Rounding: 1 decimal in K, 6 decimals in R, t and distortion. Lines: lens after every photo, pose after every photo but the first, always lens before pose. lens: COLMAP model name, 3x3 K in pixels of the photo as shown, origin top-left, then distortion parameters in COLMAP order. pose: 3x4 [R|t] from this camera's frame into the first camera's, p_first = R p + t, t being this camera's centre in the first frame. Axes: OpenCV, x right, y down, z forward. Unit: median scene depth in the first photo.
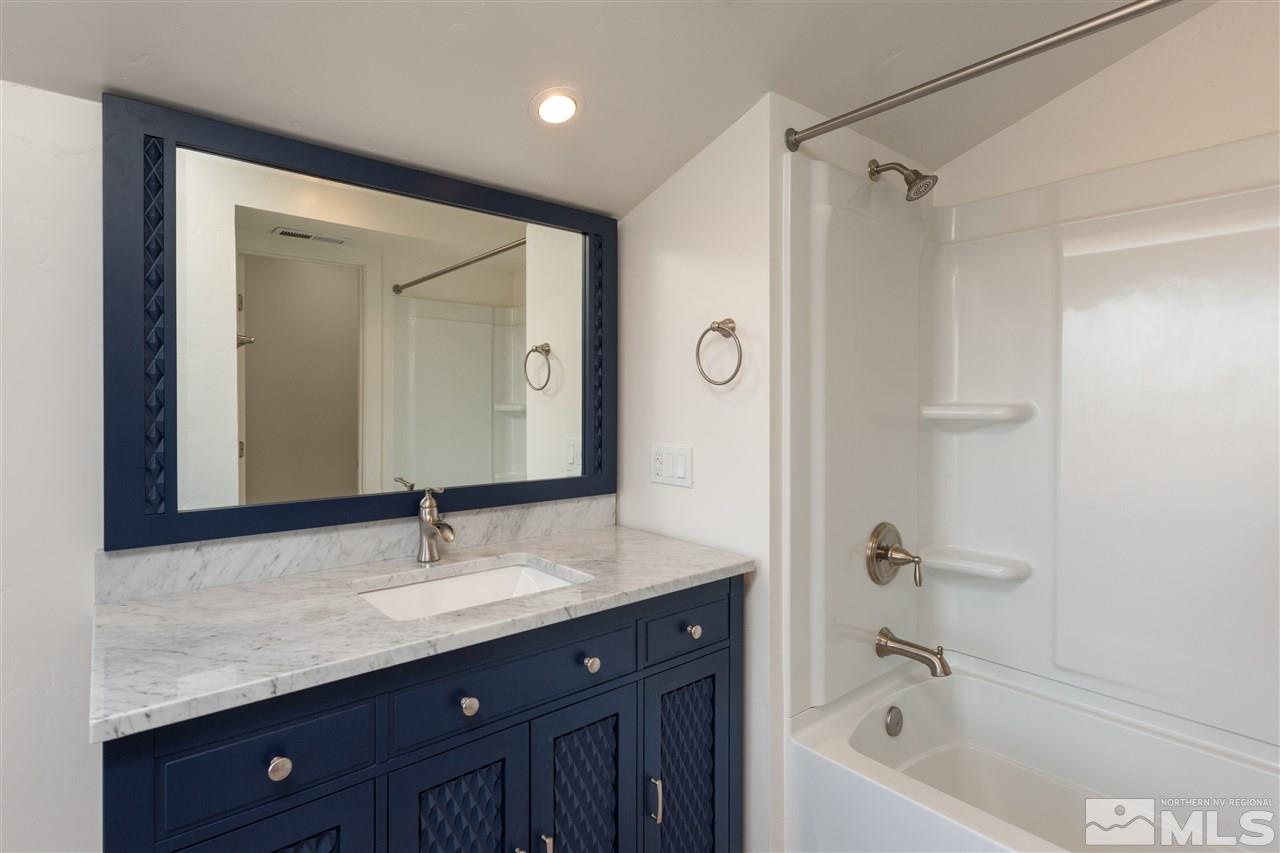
lens RADIAL K [[595.7, 0, 642.9], [0, 595.7, 420.2], [0, 0, 1]] dist [0.002092, -0.000038]
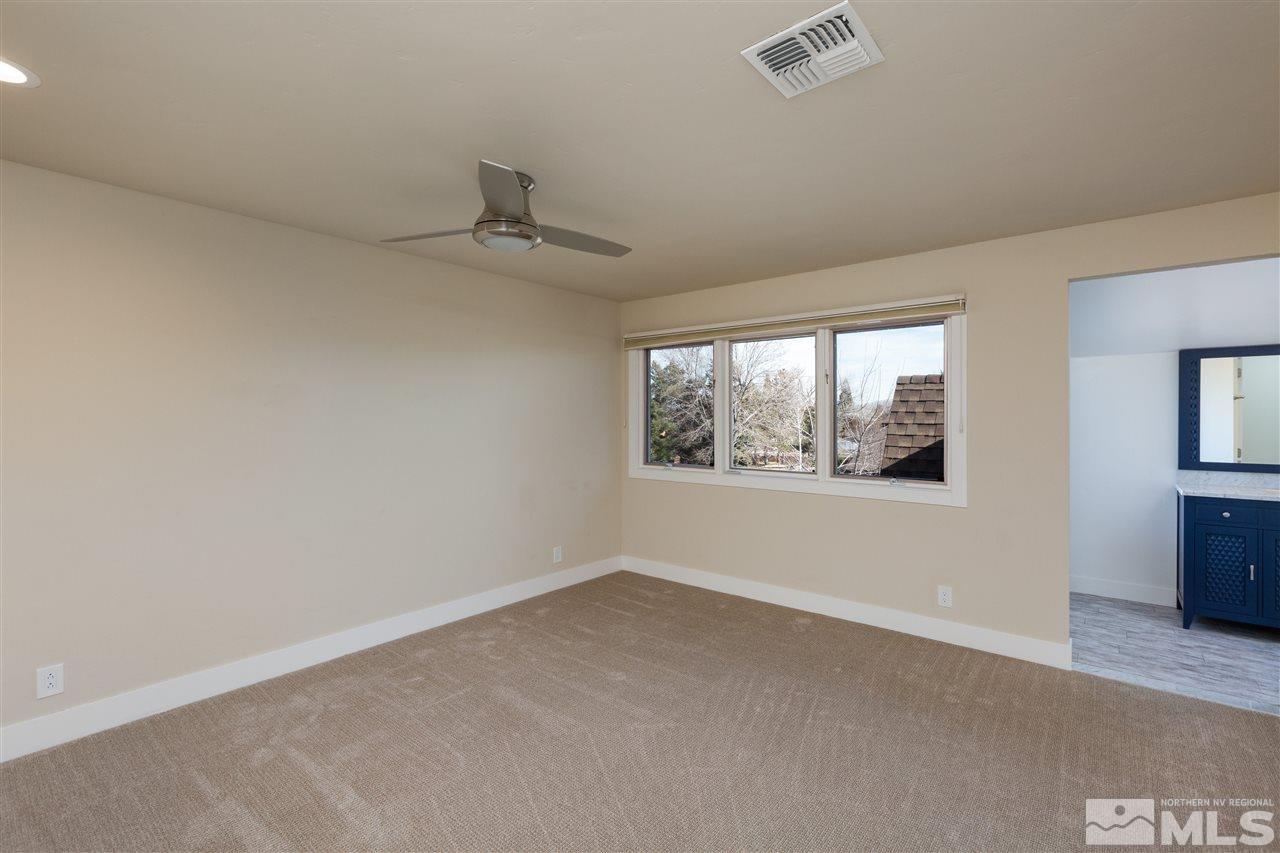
lens RADIAL K [[581.5, 0, 635.9], [0, 581.5, 420.7], [0, 0, 1]] dist [0.002210, 0.000381]
pose [[0.134083, -0.001481, -0.990969, 1.988728], [-0.014890, 0.999883, -0.003509, -0.028216], [0.990858, 0.015226, 0.134046, -2.517470]]
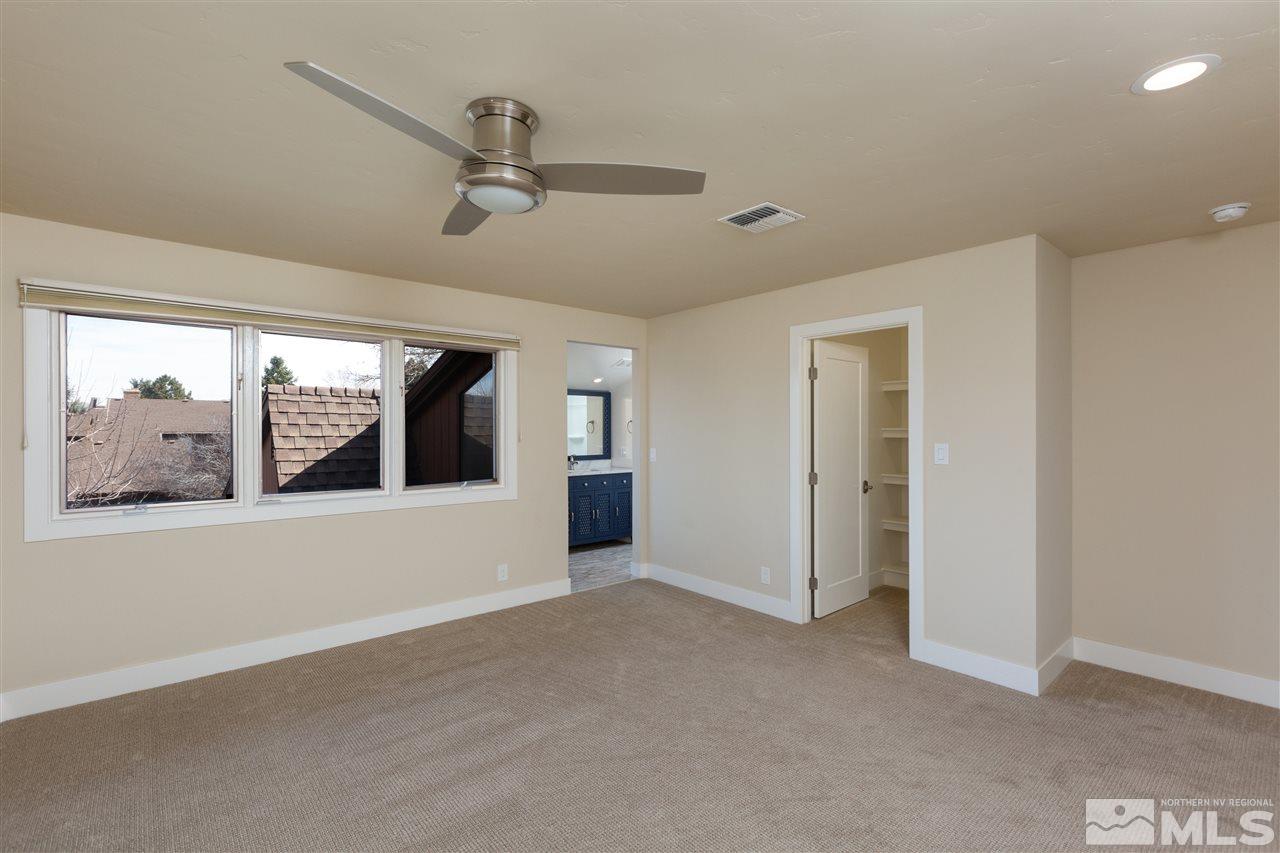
lens RADIAL K [[581.5, 0, 635.9], [0, 581.5, 420.7], [0, 0, 1]] dist [0.002210, 0.000381]
pose [[0.999654, -0.006645, -0.025433, 0.318983], [0.005860, 0.999507, -0.030830, -0.019250], [0.025626, 0.030670, 0.999201, -4.157646]]
